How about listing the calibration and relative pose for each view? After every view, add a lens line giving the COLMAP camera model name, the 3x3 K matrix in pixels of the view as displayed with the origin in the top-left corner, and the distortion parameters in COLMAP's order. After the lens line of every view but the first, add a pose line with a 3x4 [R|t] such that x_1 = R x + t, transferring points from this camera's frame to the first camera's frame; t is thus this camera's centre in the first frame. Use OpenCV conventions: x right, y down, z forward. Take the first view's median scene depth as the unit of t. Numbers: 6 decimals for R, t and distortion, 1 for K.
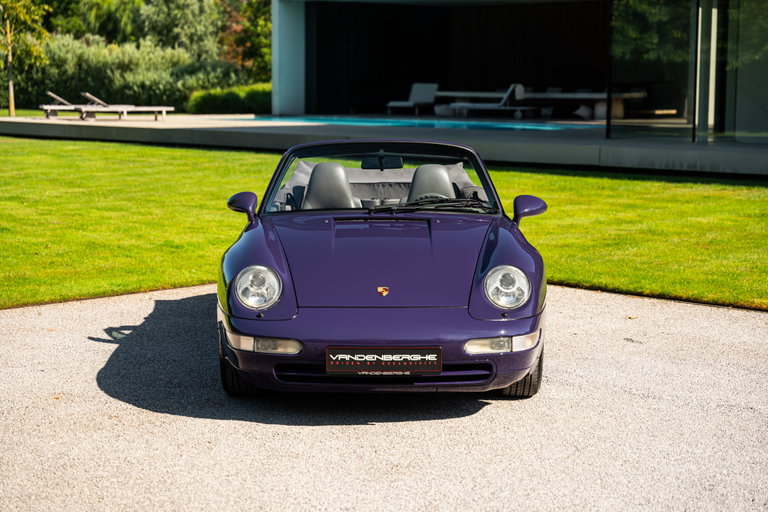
lens RADIAL K [[1521.7, 0, 384.0], [0, 1521.7, 256.0], [0, 0, 1]] dist [-0.004640, 0.204803]
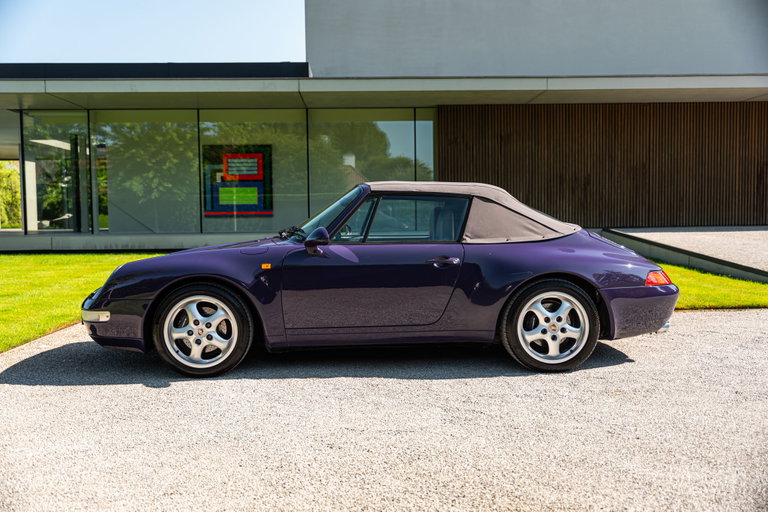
lens RADIAL K [[740.8, 0, 384.0], [0, 740.8, 256.0], [0, 0, 1]] dist [-0.015361, -0.006866]
pose [[0.691200, -0.054761, 0.720586, -0.084177], [0.100940, 0.994666, -0.021233, -0.003143], [-0.715579, 0.087412, 0.693041, 0.148343]]
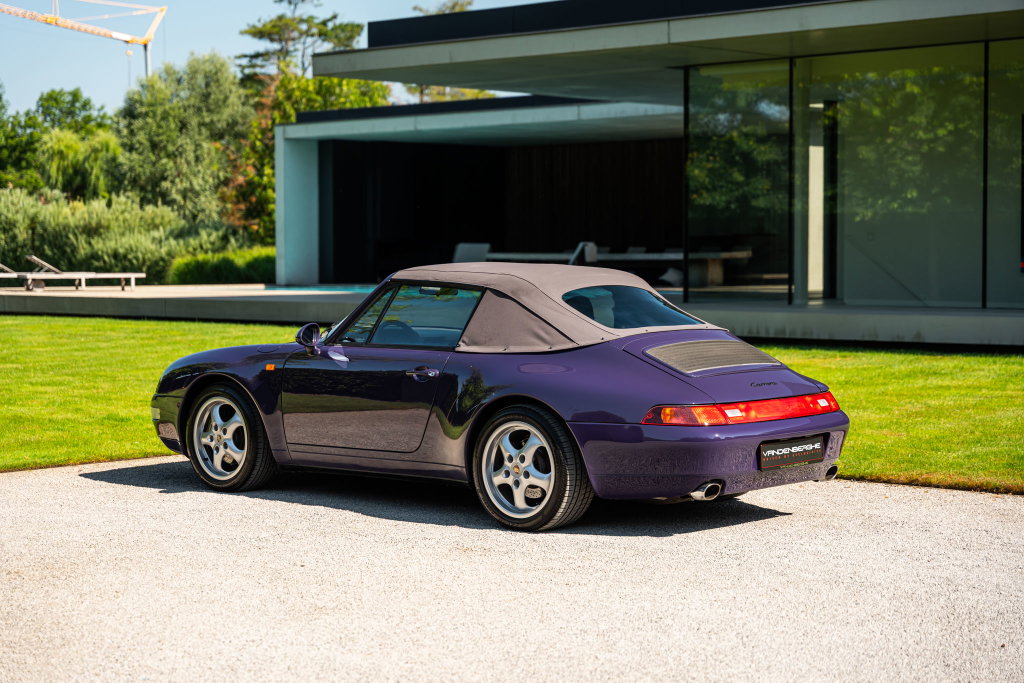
lens RADIAL K [[2028.9, 0, 512.0], [0, 2028.9, 341.5], [0, 0, 1]] dist [-0.004640, 0.204803]
pose [[0.999452, -0.009324, 0.031758, 0.013657], [0.011553, 0.997428, -0.070732, 0.010706], [-0.031017, 0.071060, 0.996990, -0.034789]]
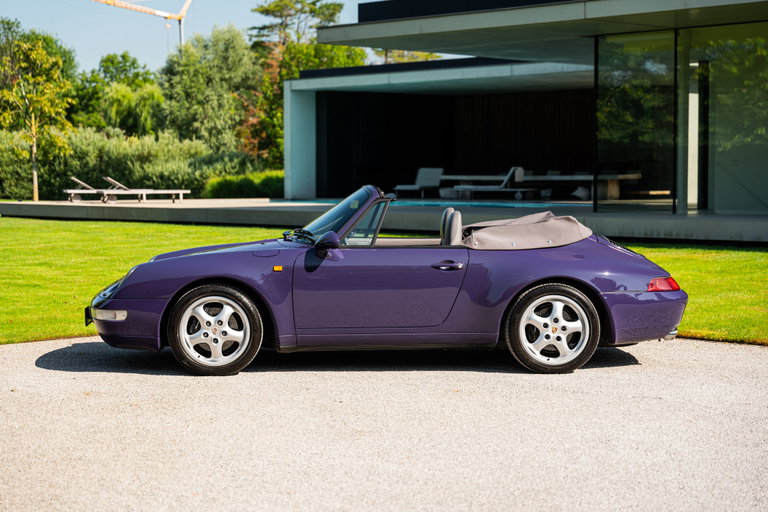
lens RADIAL K [[1521.7, 0, 384.0], [0, 1521.7, 256.0], [0, 0, 1]] dist [-0.004640, 0.204803]
pose [[0.999904, -0.006943, -0.012029, 0.007086], [0.006188, 0.998073, -0.061742, 0.011482], [0.012434, 0.061662, 0.998020, -0.041143]]
